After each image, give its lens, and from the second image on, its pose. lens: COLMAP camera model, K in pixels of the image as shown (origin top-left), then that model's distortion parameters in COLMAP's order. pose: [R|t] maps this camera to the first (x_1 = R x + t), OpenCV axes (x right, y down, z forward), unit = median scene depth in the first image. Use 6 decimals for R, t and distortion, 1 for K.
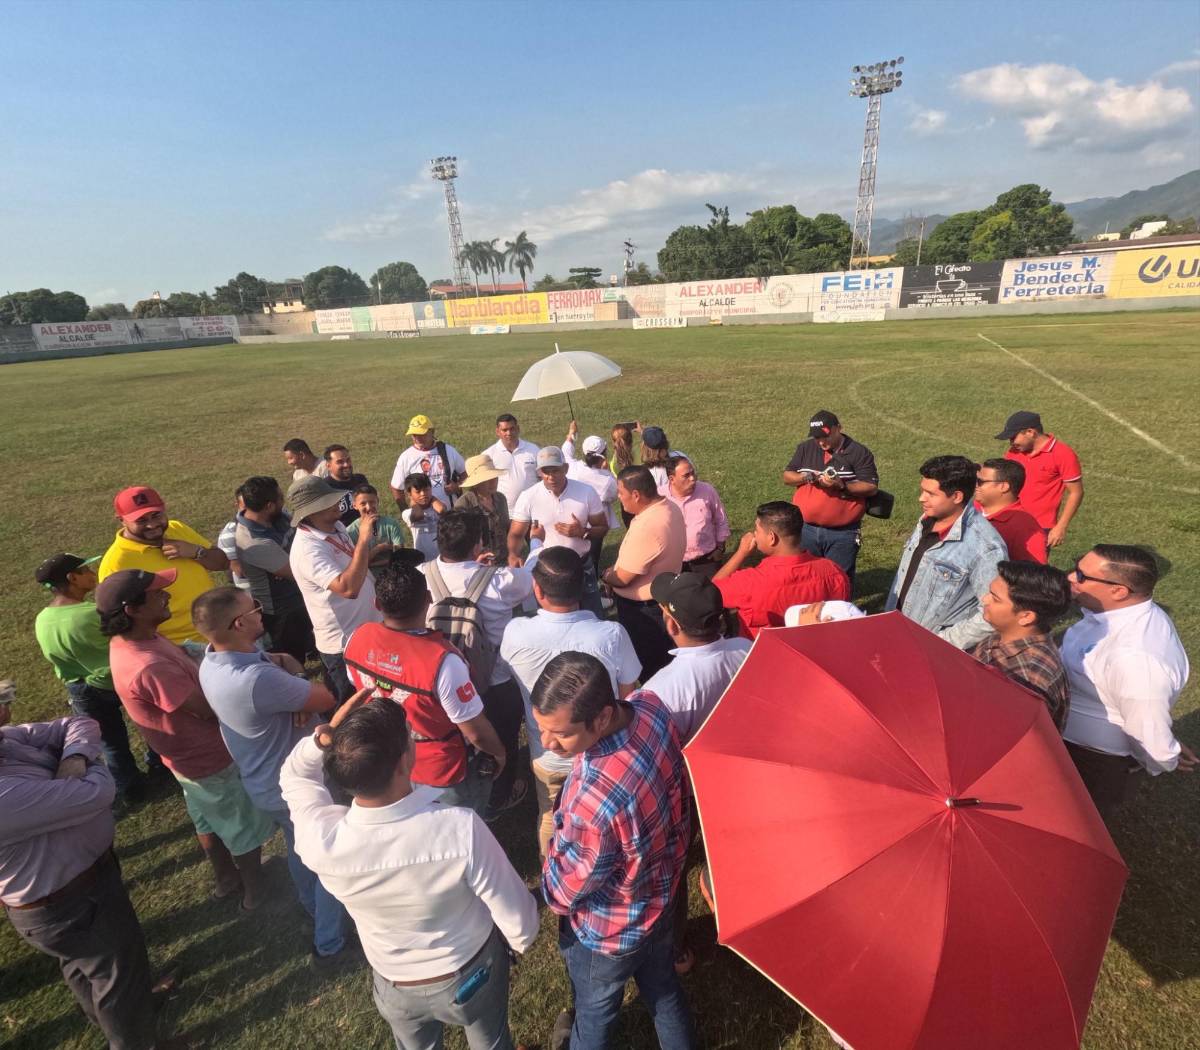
lens RADIAL K [[582.0, 0, 600.0], [0, 582.0, 525.0], [0, 0, 1]] dist [-0.004164, 0.000905]
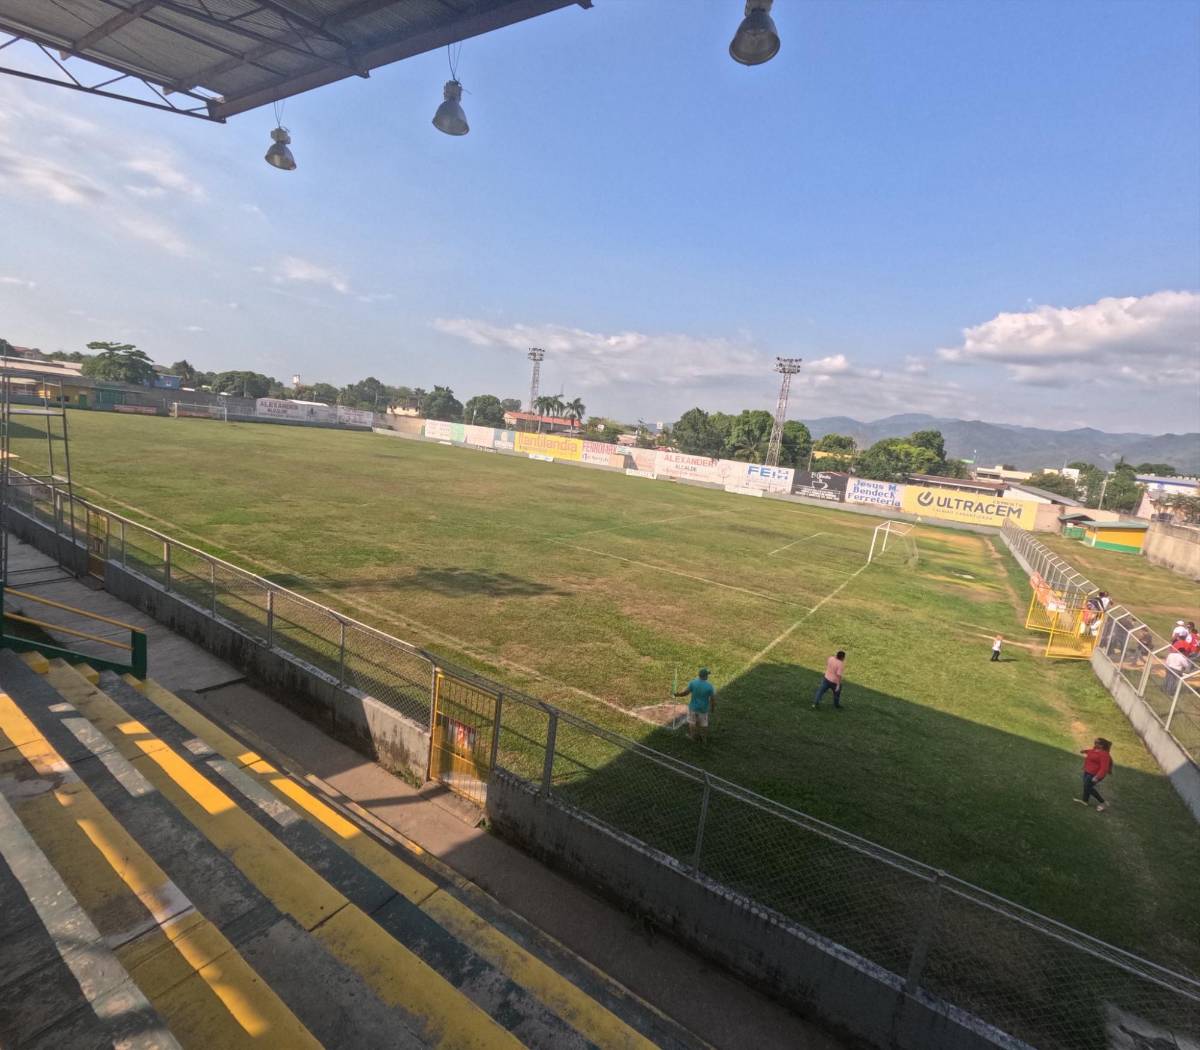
lens RADIAL K [[582.0, 0, 600.0], [0, 582.0, 525.0], [0, 0, 1]] dist [-0.004164, 0.000905]
pose [[0.979664, 0.191461, -0.060007, 0.086035], [-0.199808, 0.958204, -0.204746, 0.117358], [0.018299, 0.212572, 0.976974, -0.447411]]
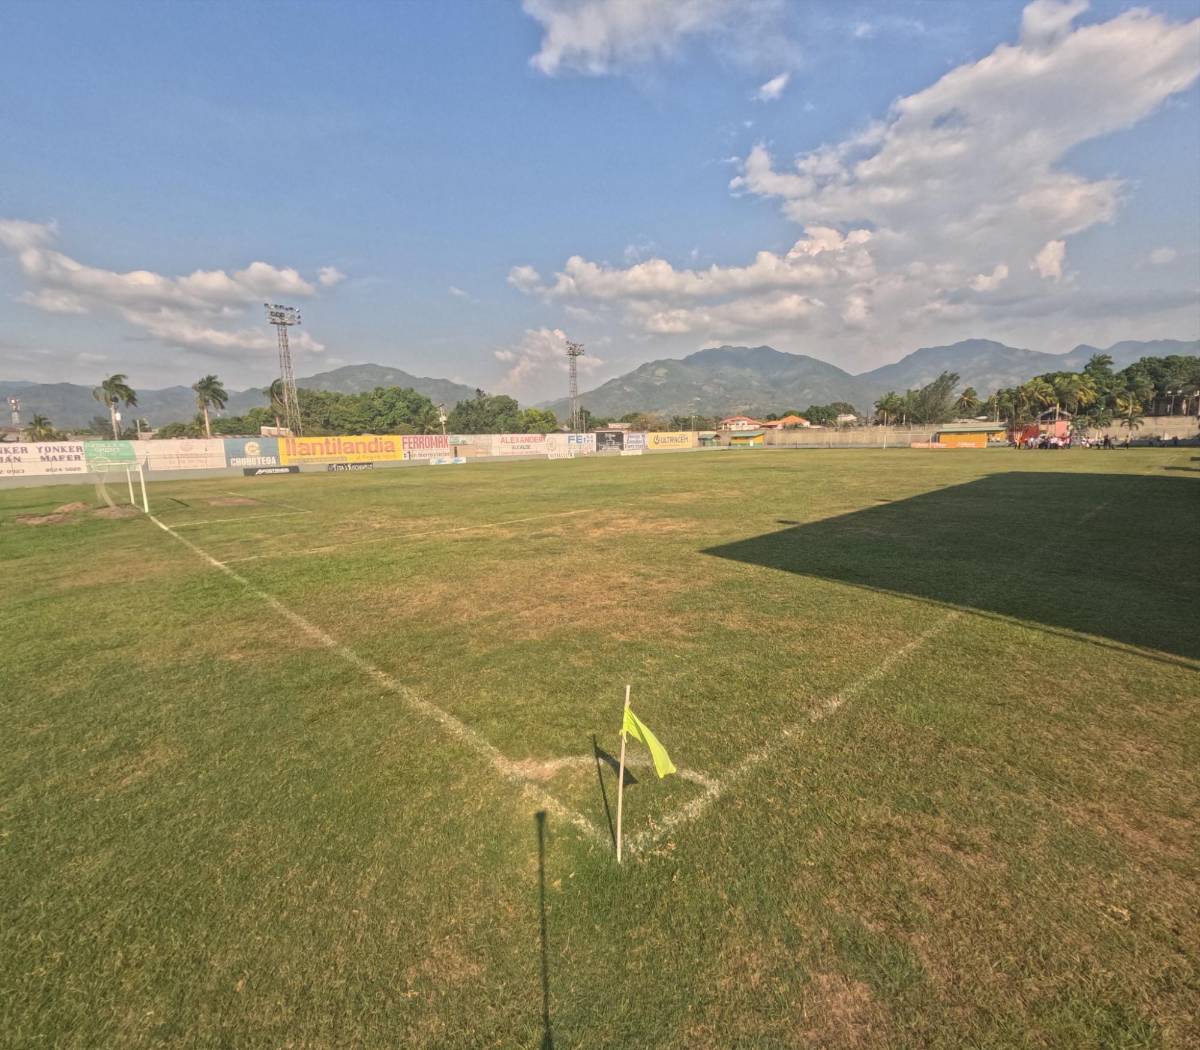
lens RADIAL K [[582.0, 0, 600.0], [0, 582.0, 525.0], [0, 0, 1]] dist [-0.004164, 0.000905]
pose [[0.325794, -0.090426, 0.941106, -1.114381], [0.340665, 0.939779, -0.027633, -0.056111], [-0.881933, 0.329604, 0.336979, 0.301859]]
